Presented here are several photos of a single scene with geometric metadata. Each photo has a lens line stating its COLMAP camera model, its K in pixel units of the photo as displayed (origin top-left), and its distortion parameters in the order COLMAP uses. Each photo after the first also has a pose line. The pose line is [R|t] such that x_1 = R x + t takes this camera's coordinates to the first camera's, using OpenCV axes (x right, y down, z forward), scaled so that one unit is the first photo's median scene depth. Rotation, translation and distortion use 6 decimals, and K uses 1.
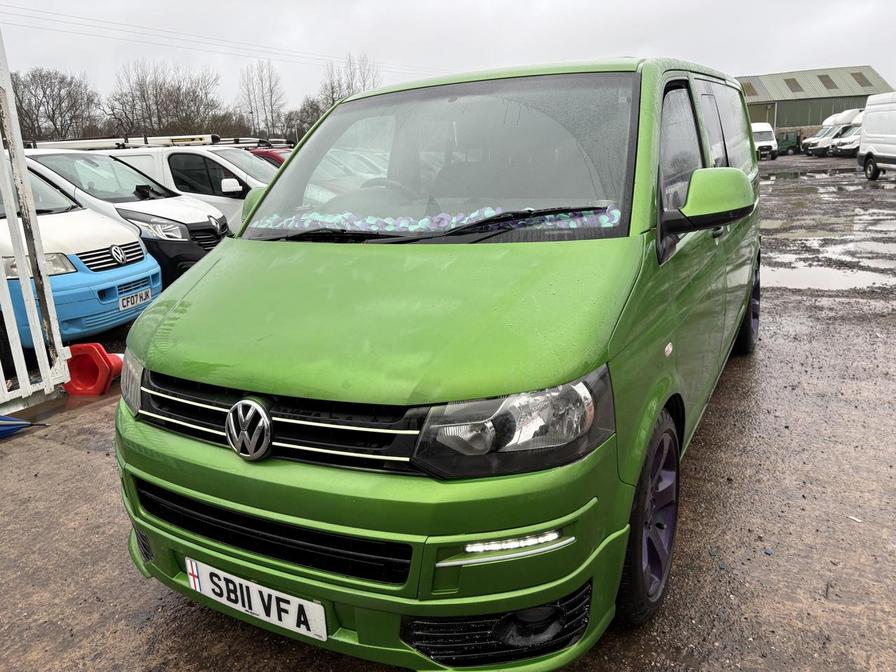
lens RADIAL K [[572.1, 0, 448.0], [0, 572.1, 336.0], [0, 0, 1]] dist [0.003529, -0.004134]
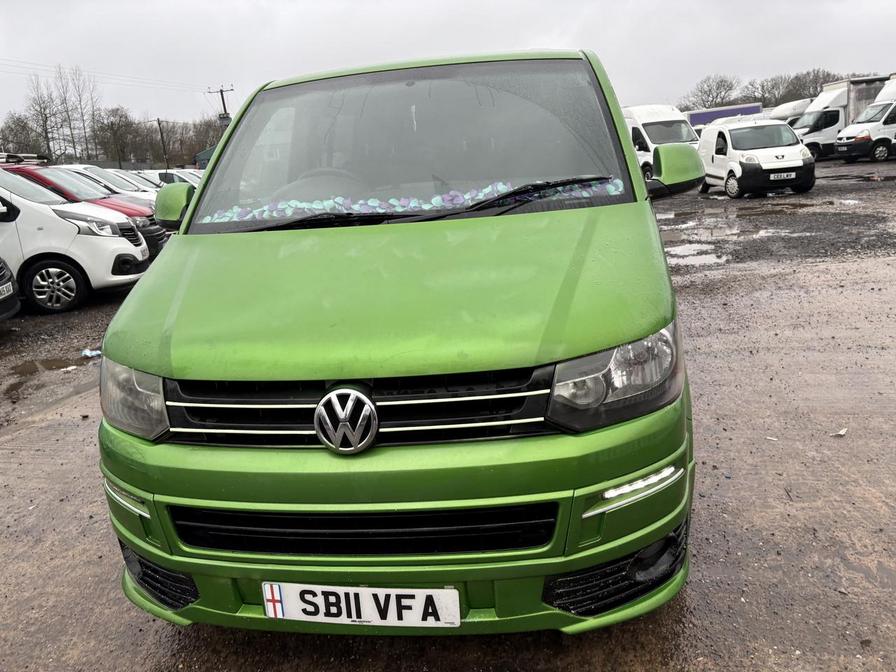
lens RADIAL K [[572.1, 0, 448.0], [0, 572.1, 336.0], [0, 0, 1]] dist [0.003529, -0.004134]
pose [[0.952162, -0.109683, 0.285231, -0.427429], [0.113151, 0.993568, 0.004345, 0.041135], [-0.283873, 0.028137, 0.958449, 0.068915]]
